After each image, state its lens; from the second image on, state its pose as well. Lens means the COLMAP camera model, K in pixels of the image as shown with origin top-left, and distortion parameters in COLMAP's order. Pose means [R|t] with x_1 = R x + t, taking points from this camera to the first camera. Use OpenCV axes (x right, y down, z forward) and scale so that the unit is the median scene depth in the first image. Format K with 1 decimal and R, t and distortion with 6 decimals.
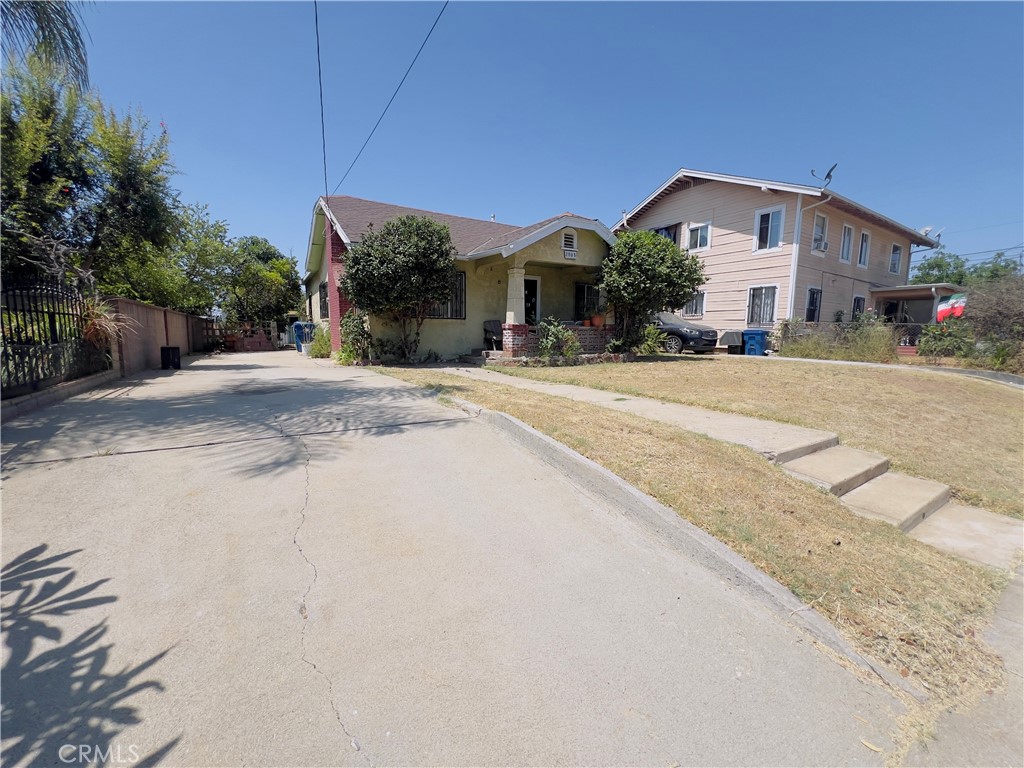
lens RADIAL K [[409.3, 0, 513.4], [0, 409.3, 379.4], [0, 0, 1]] dist [-0.001412, -0.000156]
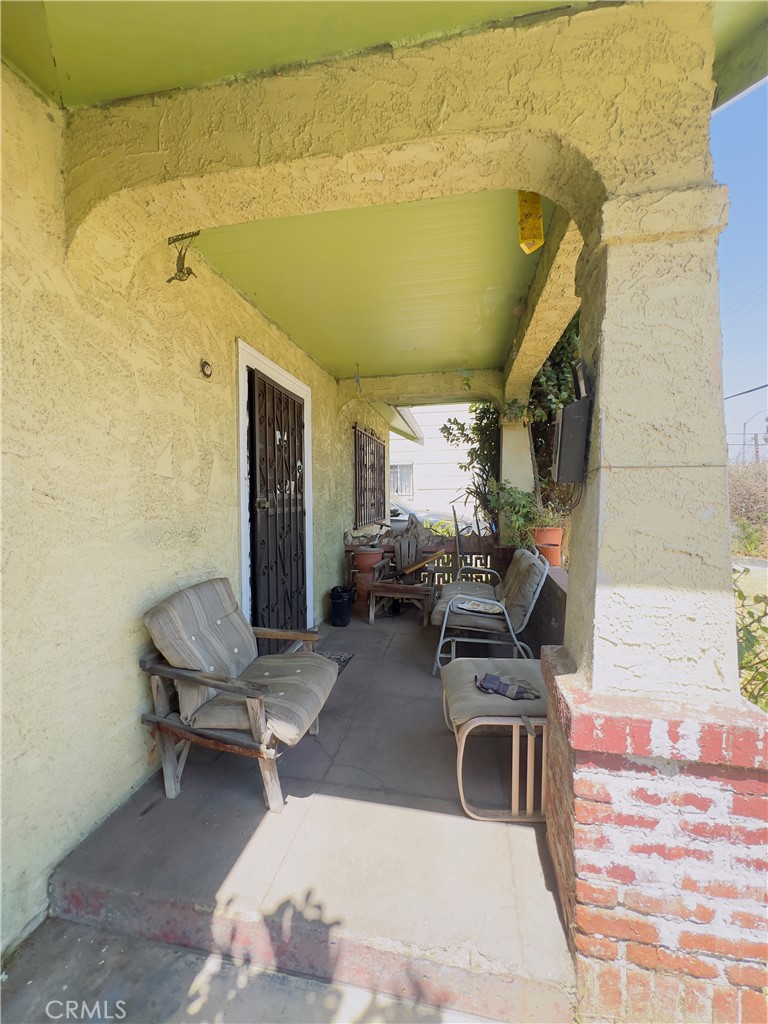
lens RADIAL K [[409.3, 0, 383.9], [0, 409.3, 511.5], [0, 0, 1]] dist [-0.001412, -0.000156]
pose [[0.686517, -0.040674, 0.725975, -0.121271], [0.092010, 0.995268, -0.031248, -0.168949], [-0.721269, 0.088250, 0.687011, 0.861498]]
